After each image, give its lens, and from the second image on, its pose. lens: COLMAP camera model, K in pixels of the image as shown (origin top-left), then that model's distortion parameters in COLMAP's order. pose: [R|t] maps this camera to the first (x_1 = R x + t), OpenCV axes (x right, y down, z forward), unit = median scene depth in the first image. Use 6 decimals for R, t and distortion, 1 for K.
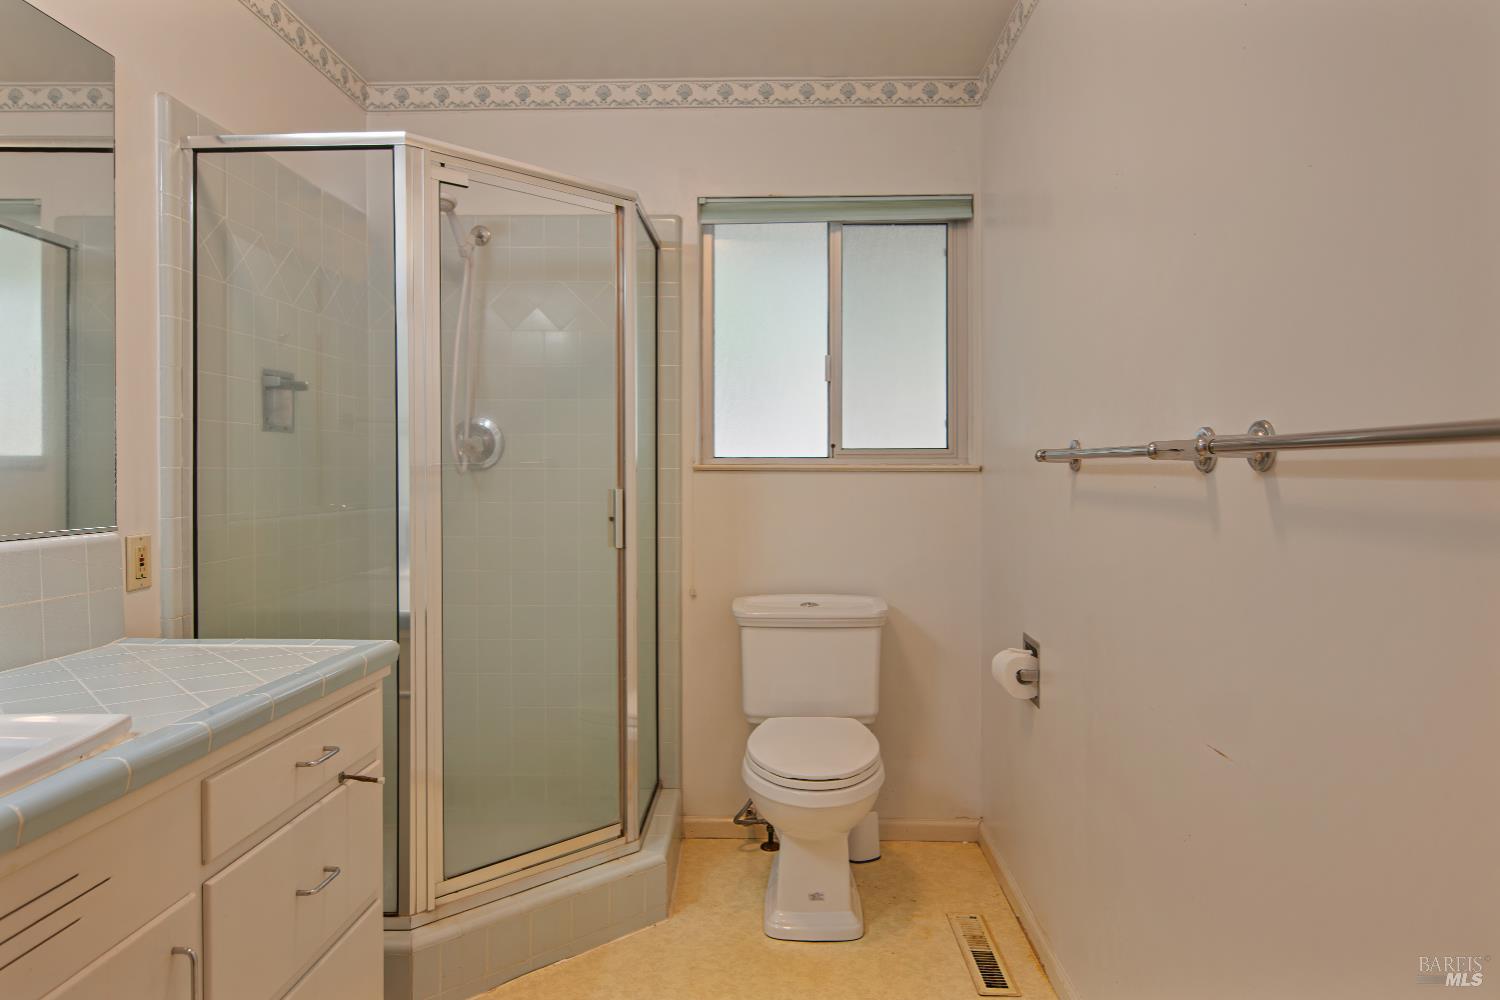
lens RADIAL K [[918.9, 0, 758.9], [0, 918.9, 501.2], [0, 0, 1]] dist [0.008131, -0.006466]
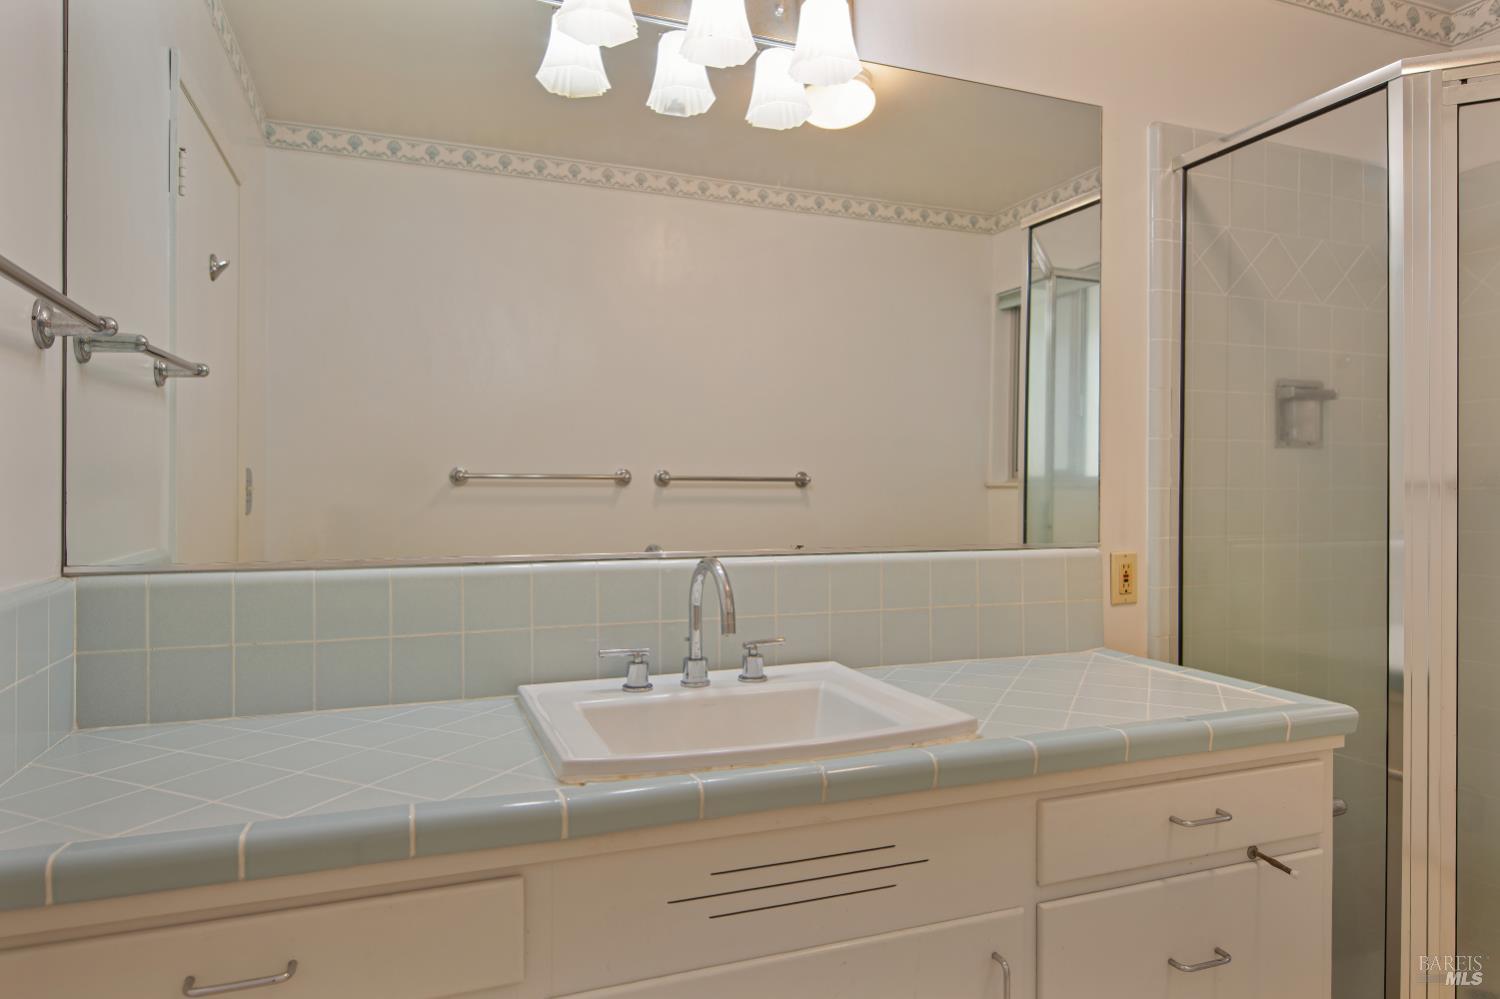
lens RADIAL K [[918.9, 0, 758.9], [0, 918.9, 500.7], [0, 0, 1]] dist [0.008131, -0.006466]
pose [[0.394938, 0.014405, -0.918595, 0.125210], [-0.033078, 0.999452, 0.001452, -0.009786], [0.918112, 0.029812, 0.395198, 0.203872]]
